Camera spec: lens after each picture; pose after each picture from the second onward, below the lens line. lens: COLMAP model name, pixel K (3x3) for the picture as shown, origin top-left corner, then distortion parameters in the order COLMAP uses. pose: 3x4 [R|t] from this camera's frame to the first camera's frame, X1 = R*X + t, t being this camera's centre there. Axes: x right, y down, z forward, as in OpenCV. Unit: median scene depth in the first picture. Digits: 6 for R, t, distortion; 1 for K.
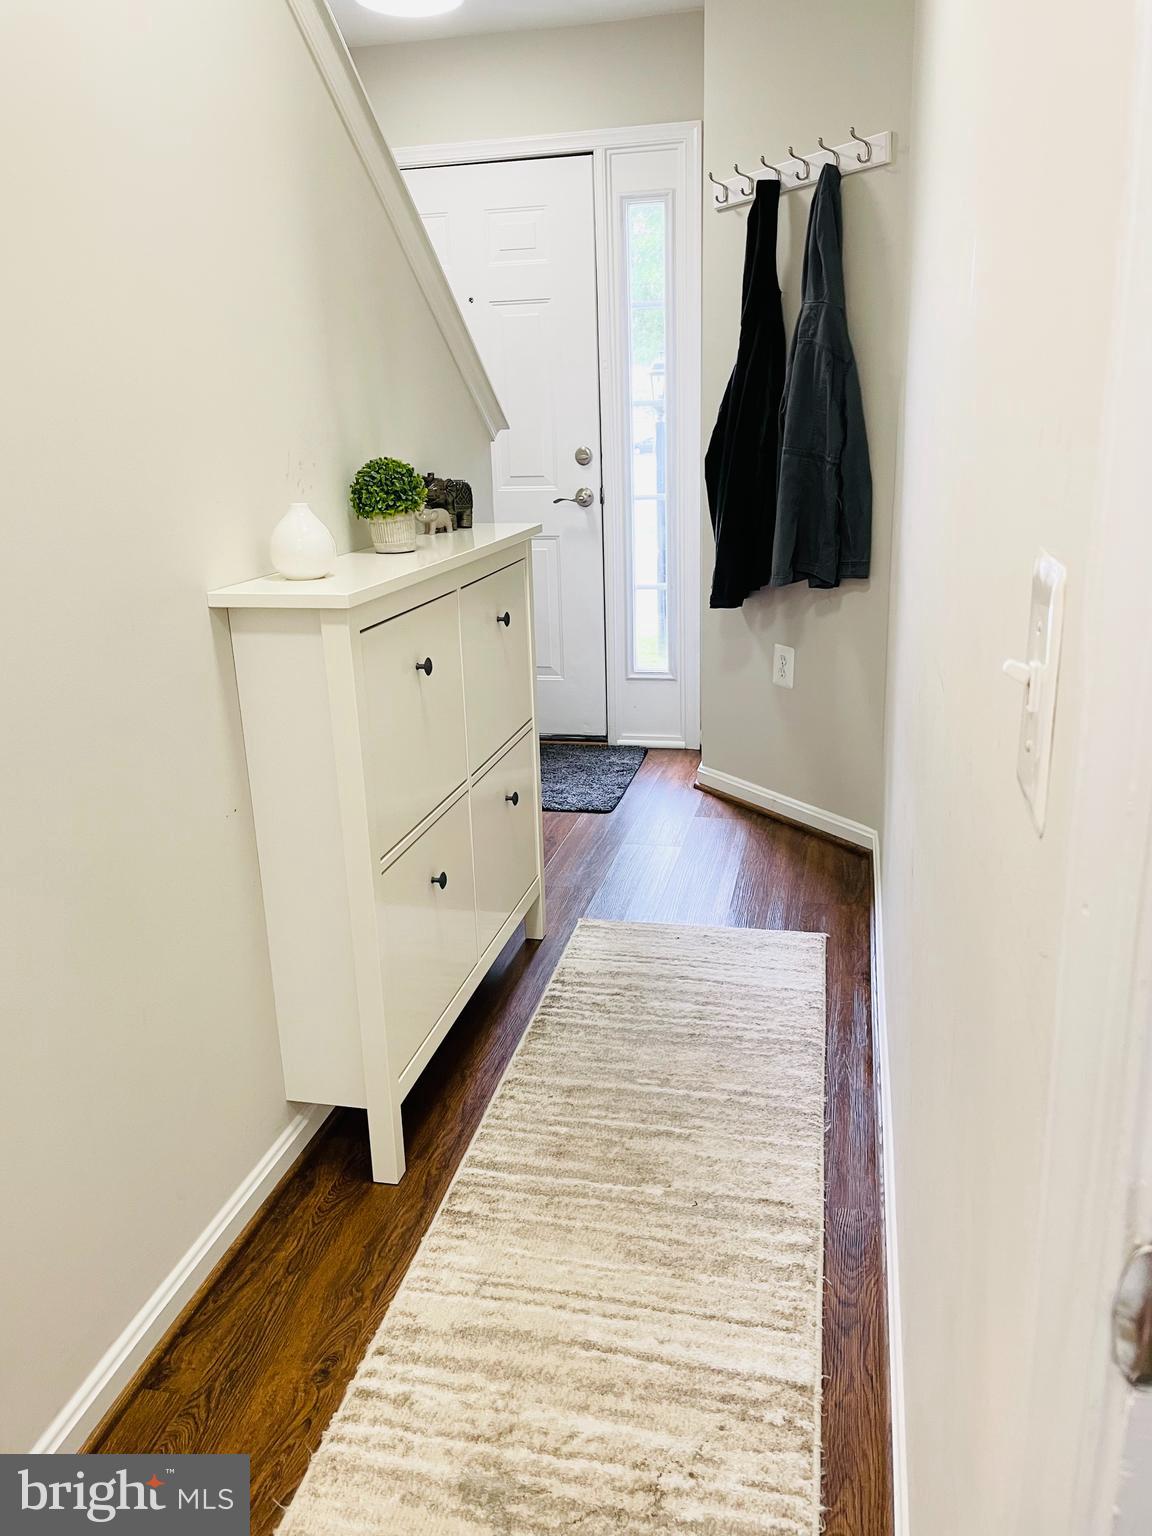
lens RADIAL K [[1156.2, 0, 576.0], [0, 1156.2, 768.0], [0, 0, 1]] dist [0.081208, -0.115273]
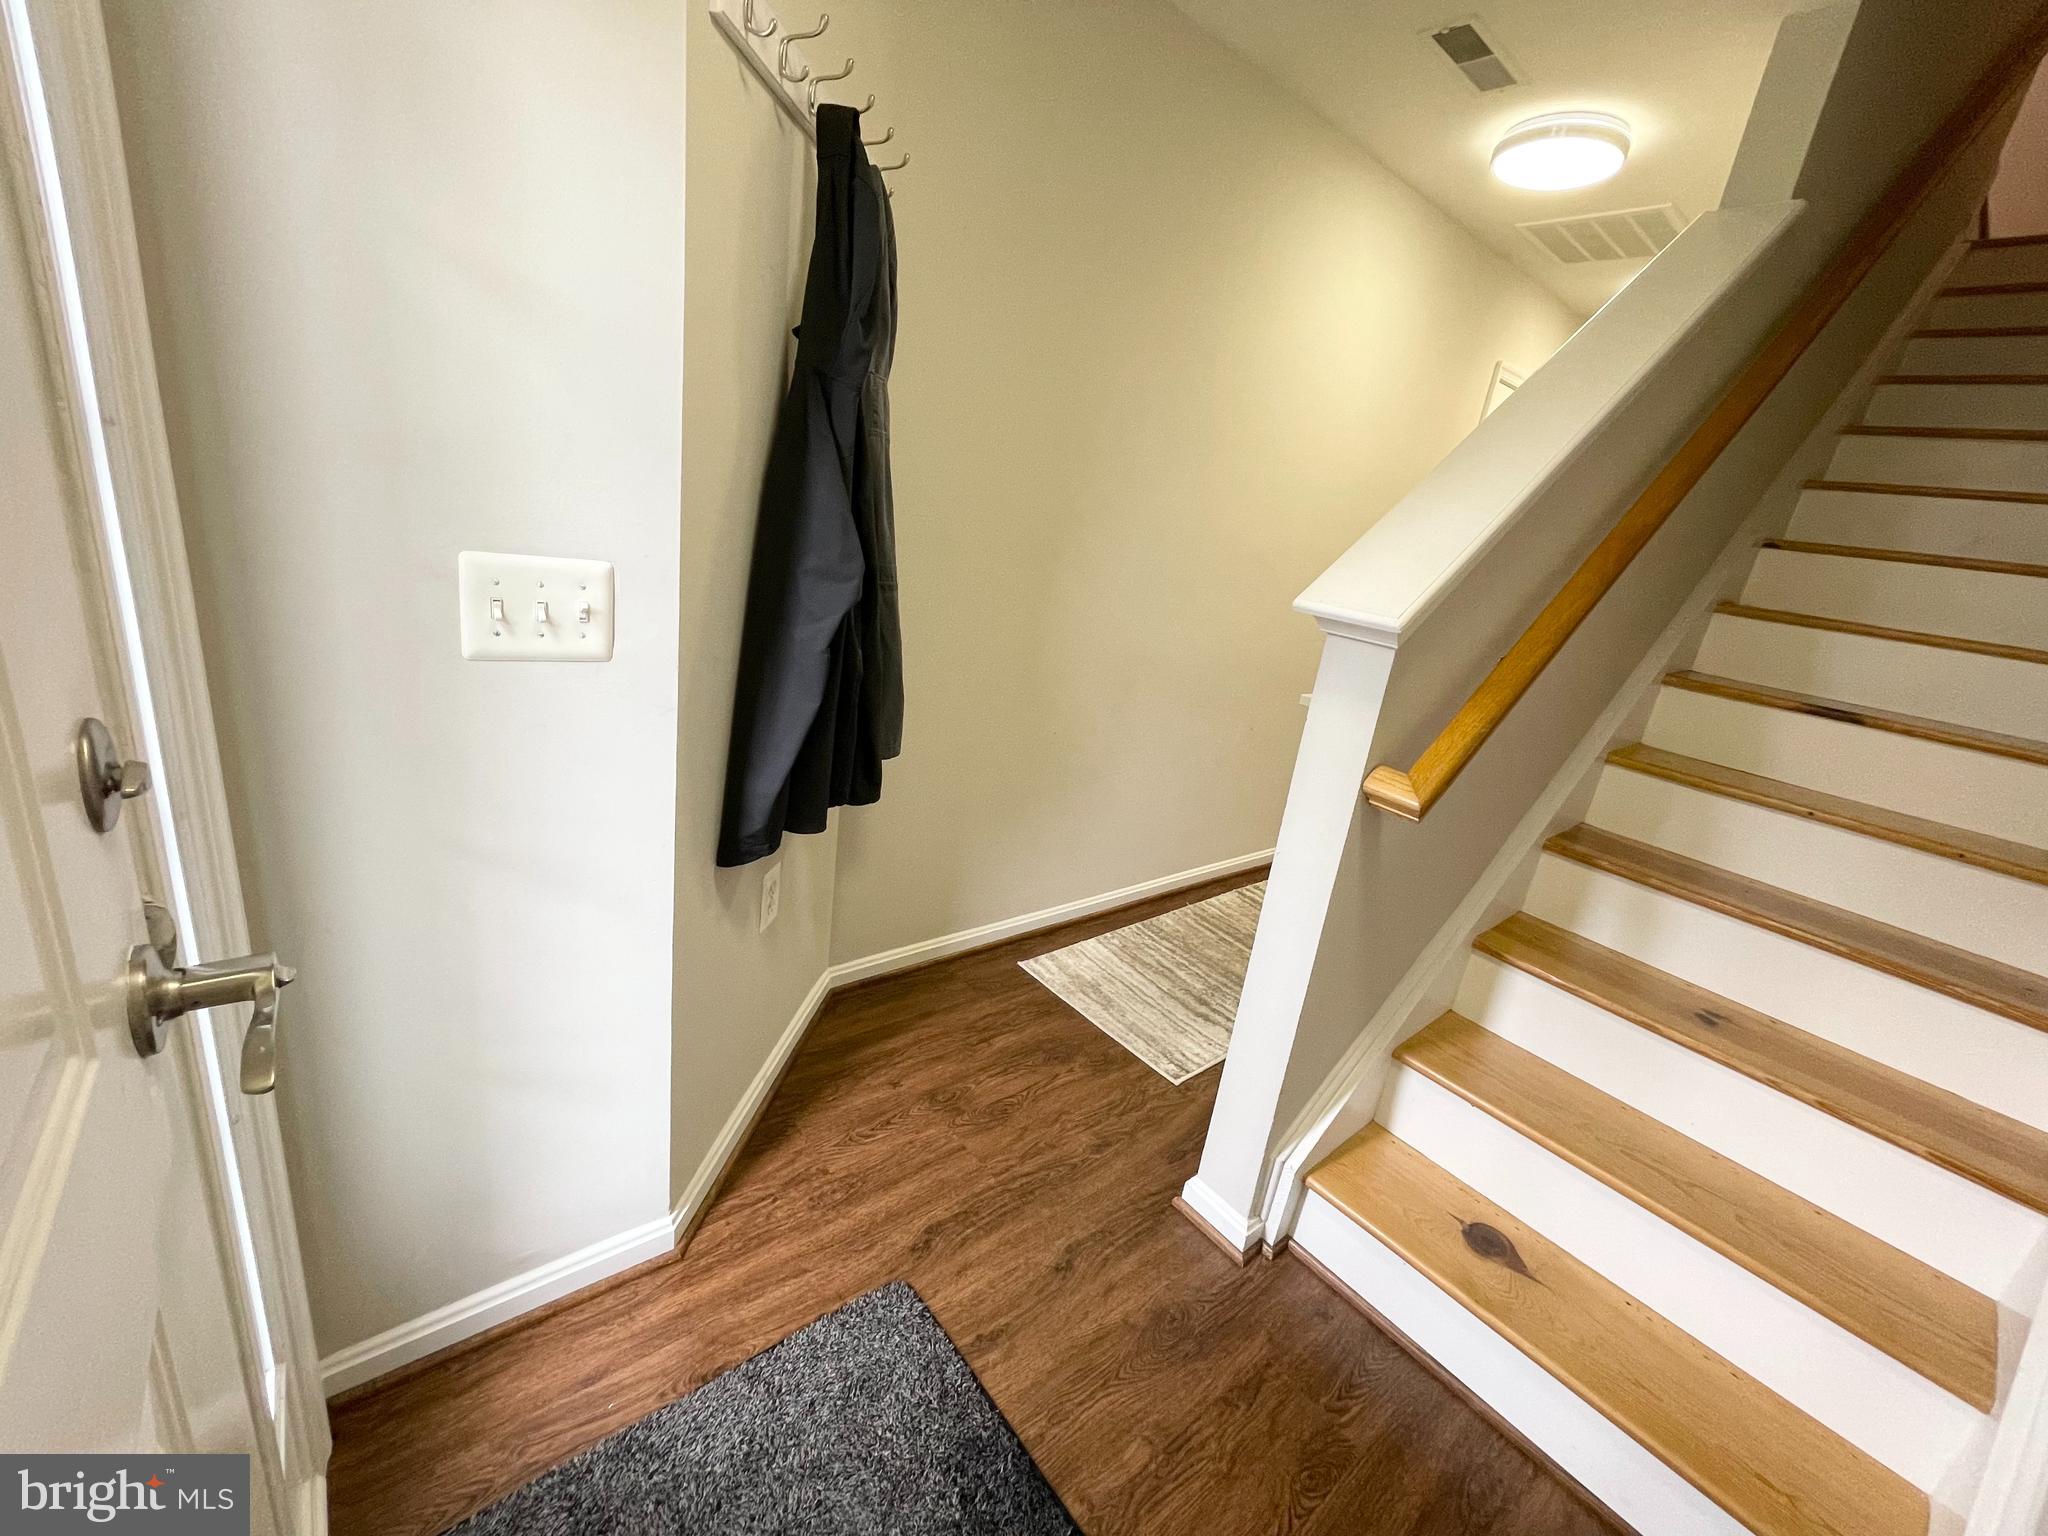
lens RADIAL K [[825.0, 0, 1027.7], [0, 825.0, 761.3], [0, 0, 1]] dist [-0.004294, 0.002330]
pose [[-0.785357, -0.264062, 0.559897, -0.299362], [0.066173, 0.863464, 0.500052, -0.635541], [-0.615496, 0.429769, -0.660654, 1.971419]]
